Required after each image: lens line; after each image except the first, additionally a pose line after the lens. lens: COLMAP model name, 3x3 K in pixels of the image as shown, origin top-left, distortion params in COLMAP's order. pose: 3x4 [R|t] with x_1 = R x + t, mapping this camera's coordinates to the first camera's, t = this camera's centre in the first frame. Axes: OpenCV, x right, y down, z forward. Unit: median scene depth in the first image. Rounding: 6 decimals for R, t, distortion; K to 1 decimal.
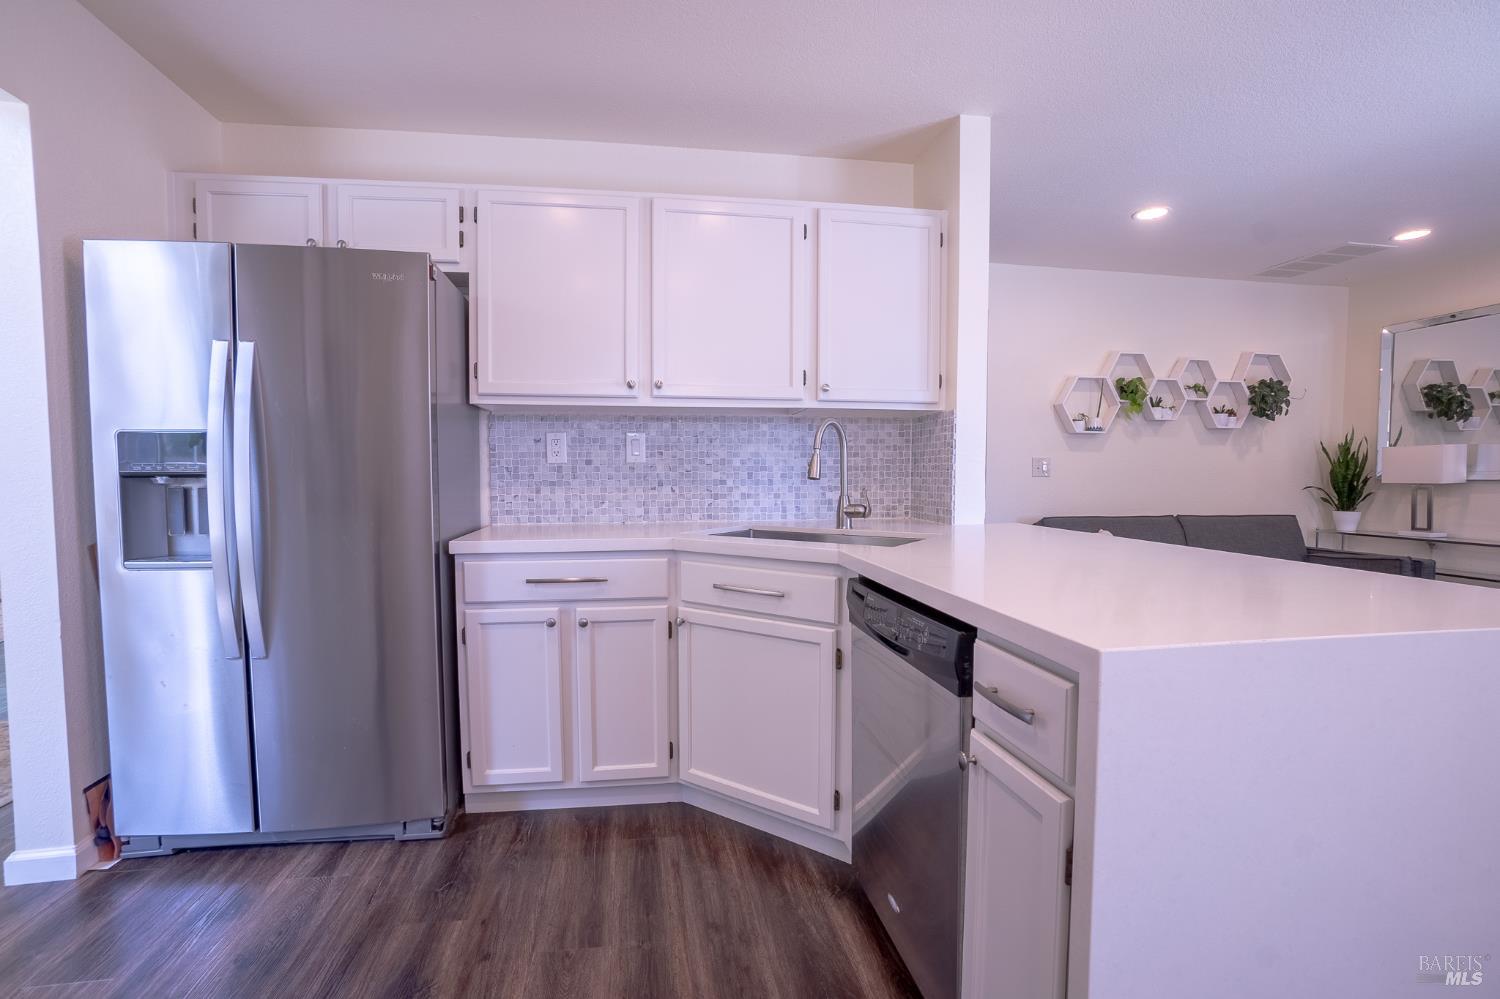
lens RADIAL K [[668.3, 0, 727.4], [0, 668.3, 509.4], [0, 0, 1]] dist [-0.066355, 0.023086]
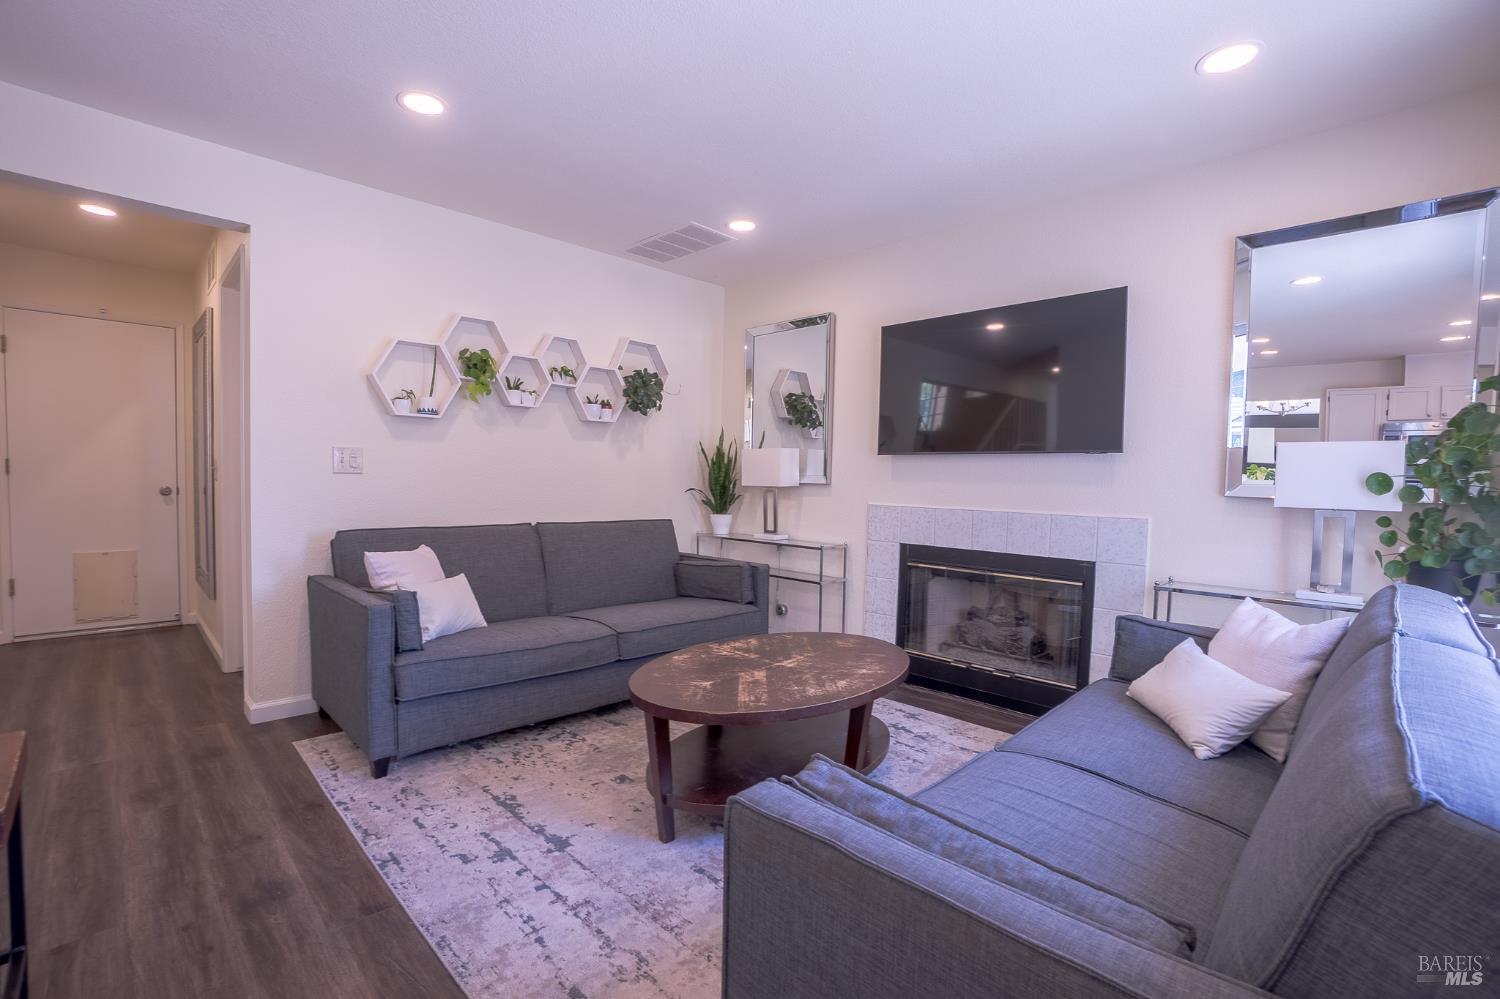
lens RADIAL K [[668.3, 0, 727.4], [0, 668.3, 509.4], [0, 0, 1]] dist [-0.066355, 0.023086]
pose [[0.810583, -0.010332, 0.585533, 0.387069], [0.013243, 0.999912, -0.000689, -0.004156], [-0.585474, 0.008313, 0.810648, 0.174354]]
